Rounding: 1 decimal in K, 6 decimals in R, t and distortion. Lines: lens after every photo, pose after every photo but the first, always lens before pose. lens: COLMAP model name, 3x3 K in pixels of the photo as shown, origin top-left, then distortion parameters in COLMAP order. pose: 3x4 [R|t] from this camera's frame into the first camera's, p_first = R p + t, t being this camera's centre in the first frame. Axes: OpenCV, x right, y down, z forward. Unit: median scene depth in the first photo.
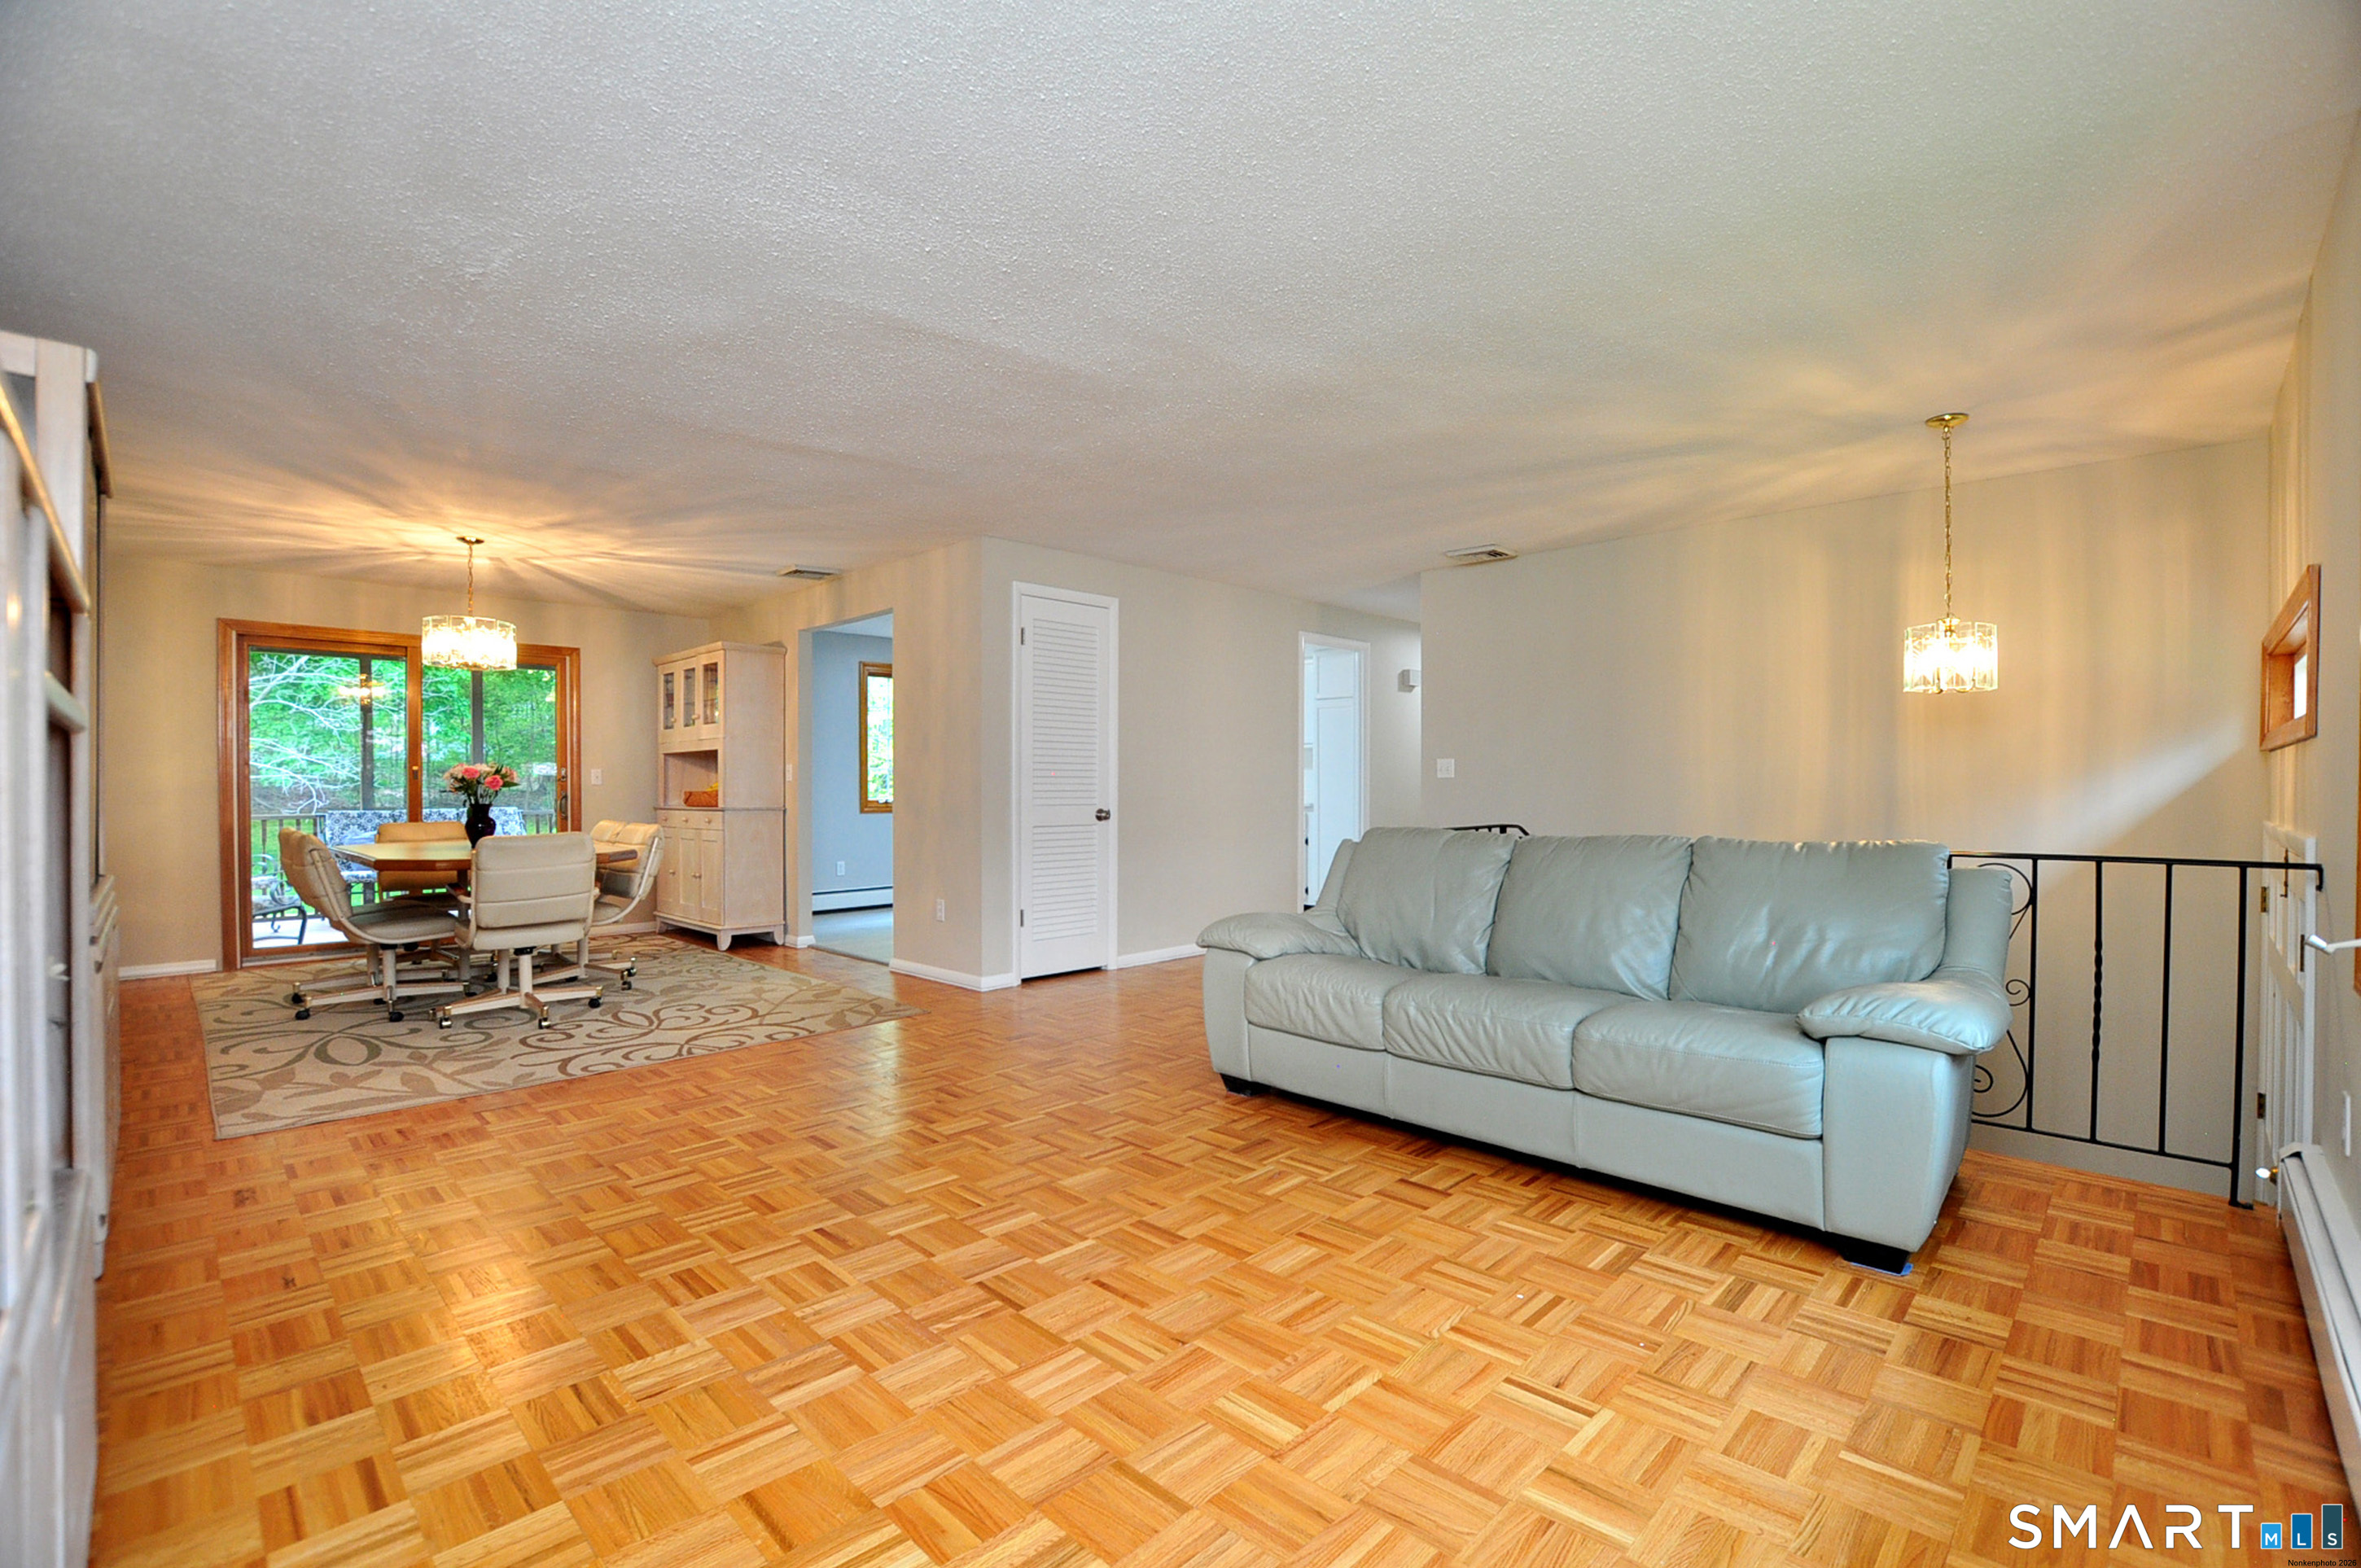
lens RADIAL K [[1060.6, 0, 1195.5], [0, 1060.6, 793.5], [0, 0, 1]] dist [-0.029094, 0.001631]
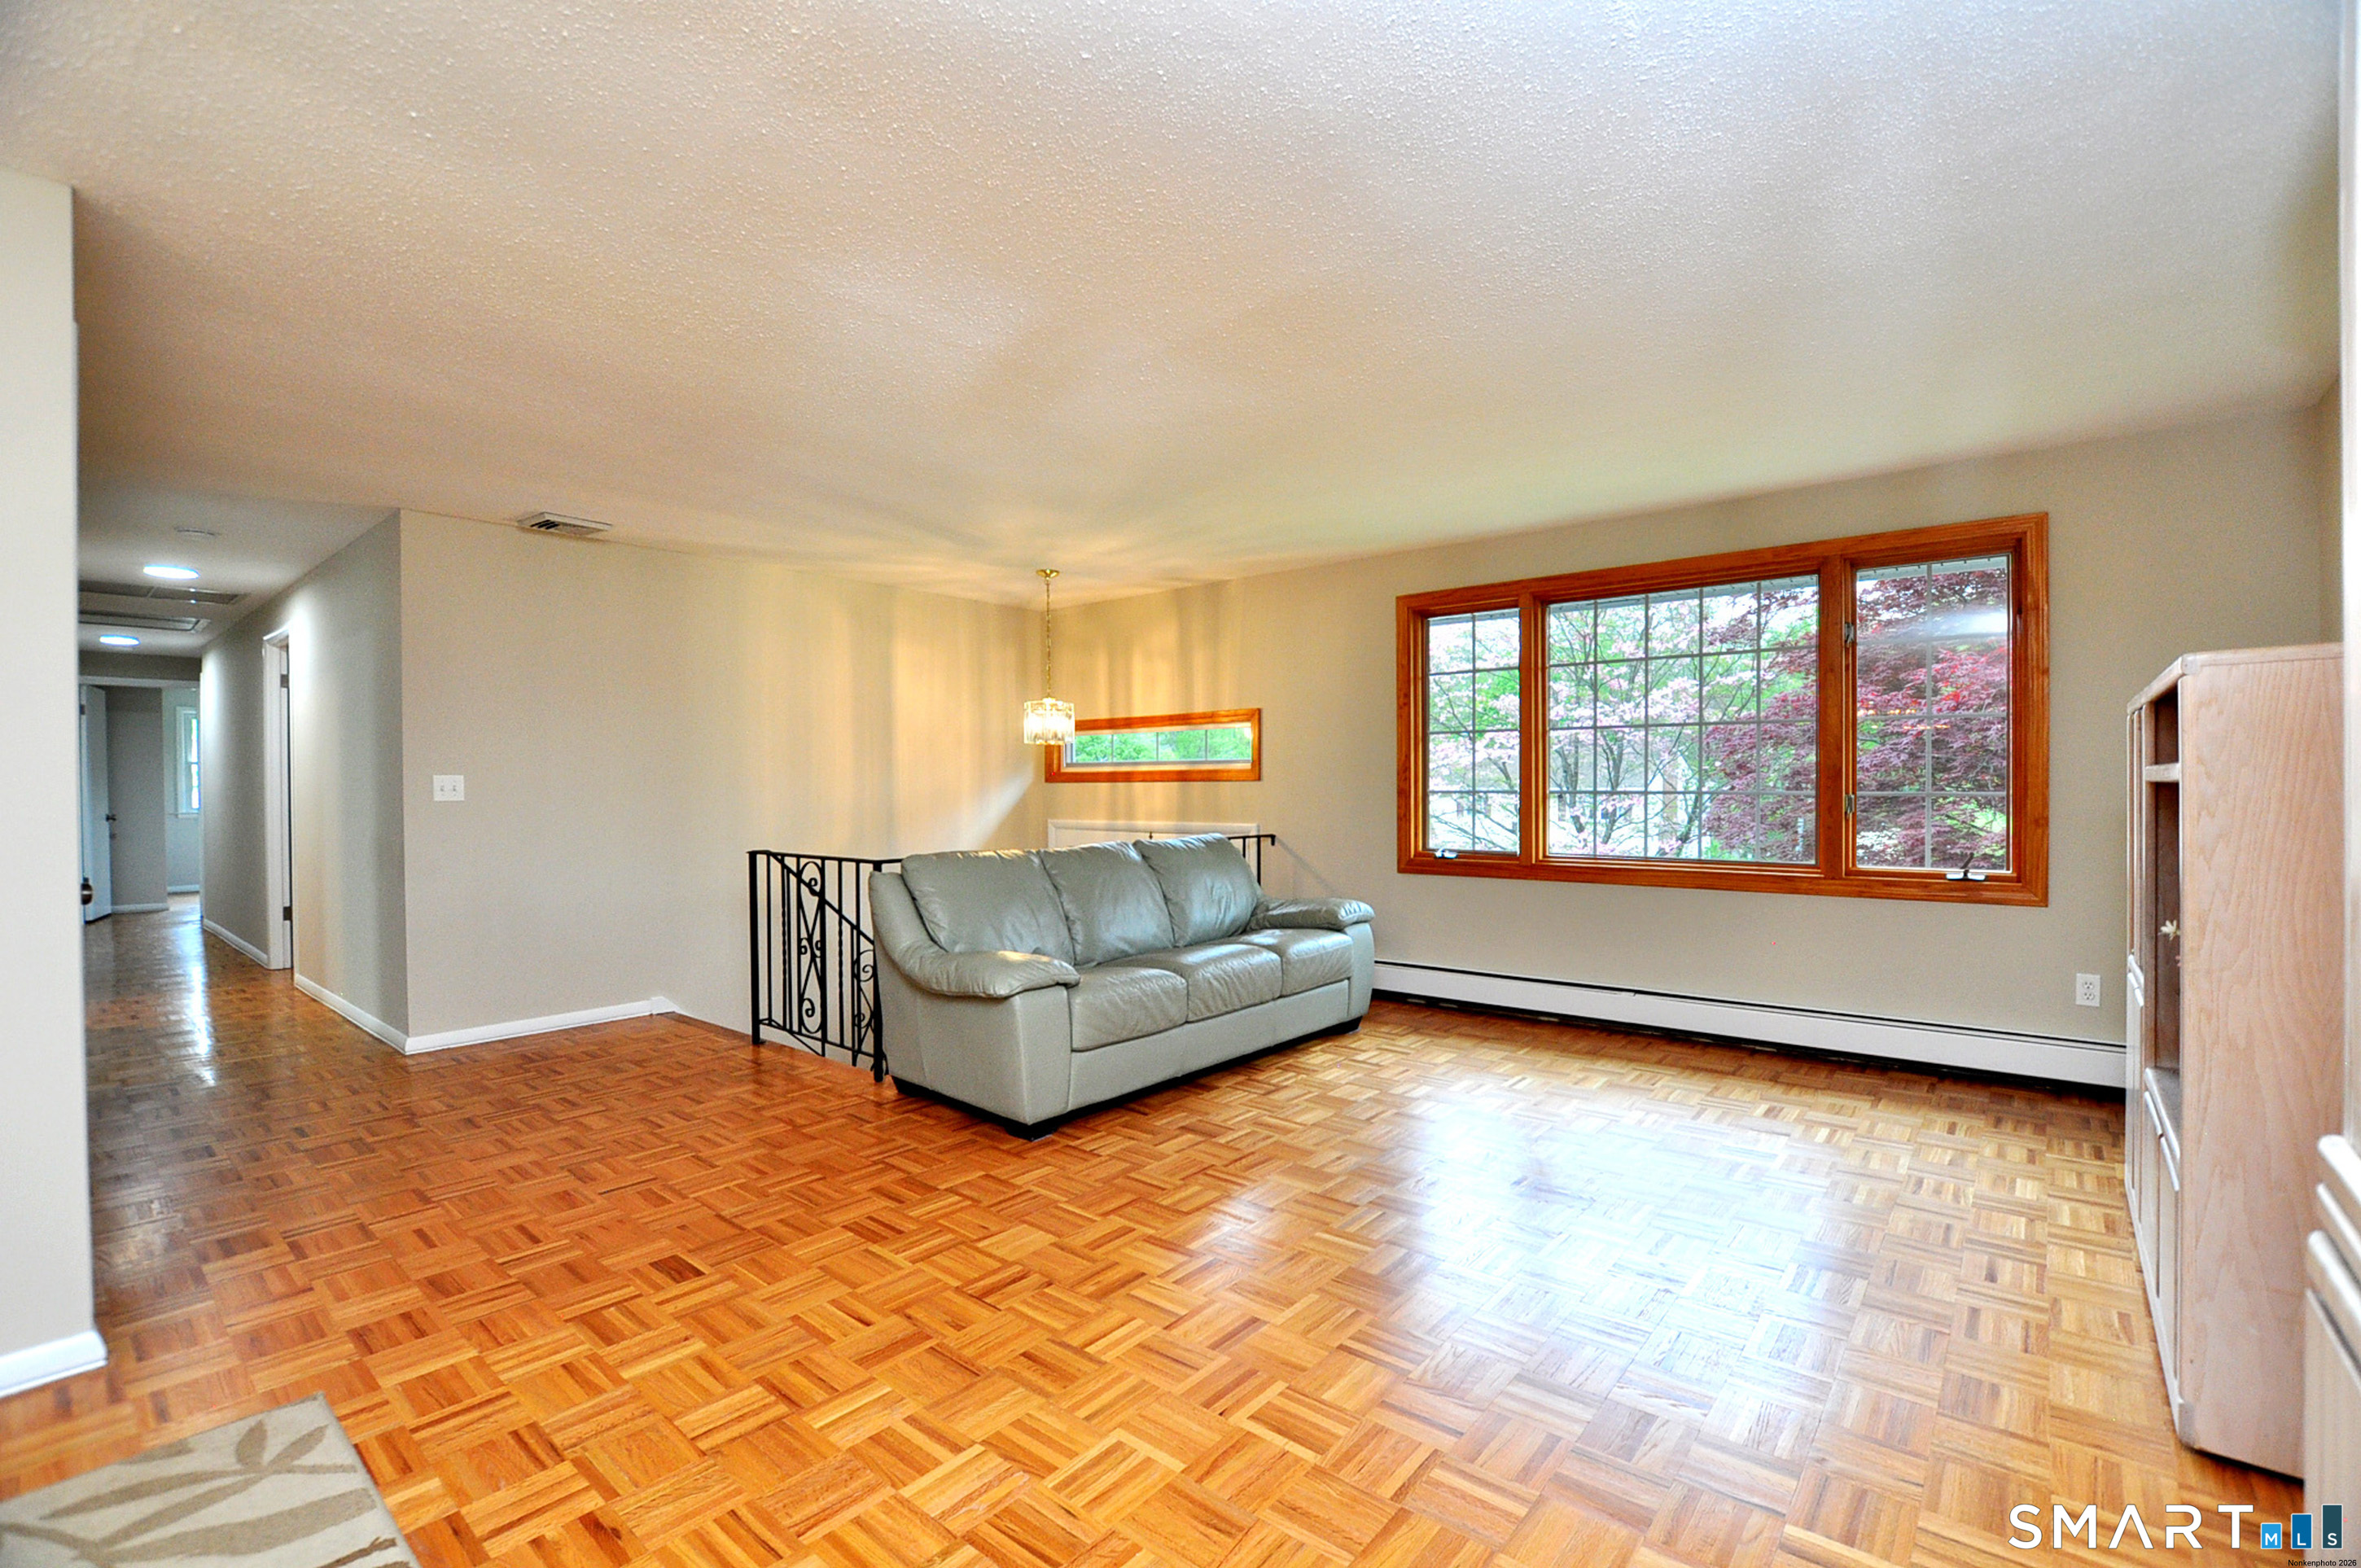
lens RADIAL K [[1060.6, 0, 1147.2], [0, 1060.6, 788.8], [0, 0, 1]] dist [-0.029094, 0.001631]
pose [[-0.057814, -0.009839, 0.998279, -0.999667], [0.010158, 0.999894, 0.010443, -0.048444], [-0.998276, 0.010745, -0.057708, 1.026152]]
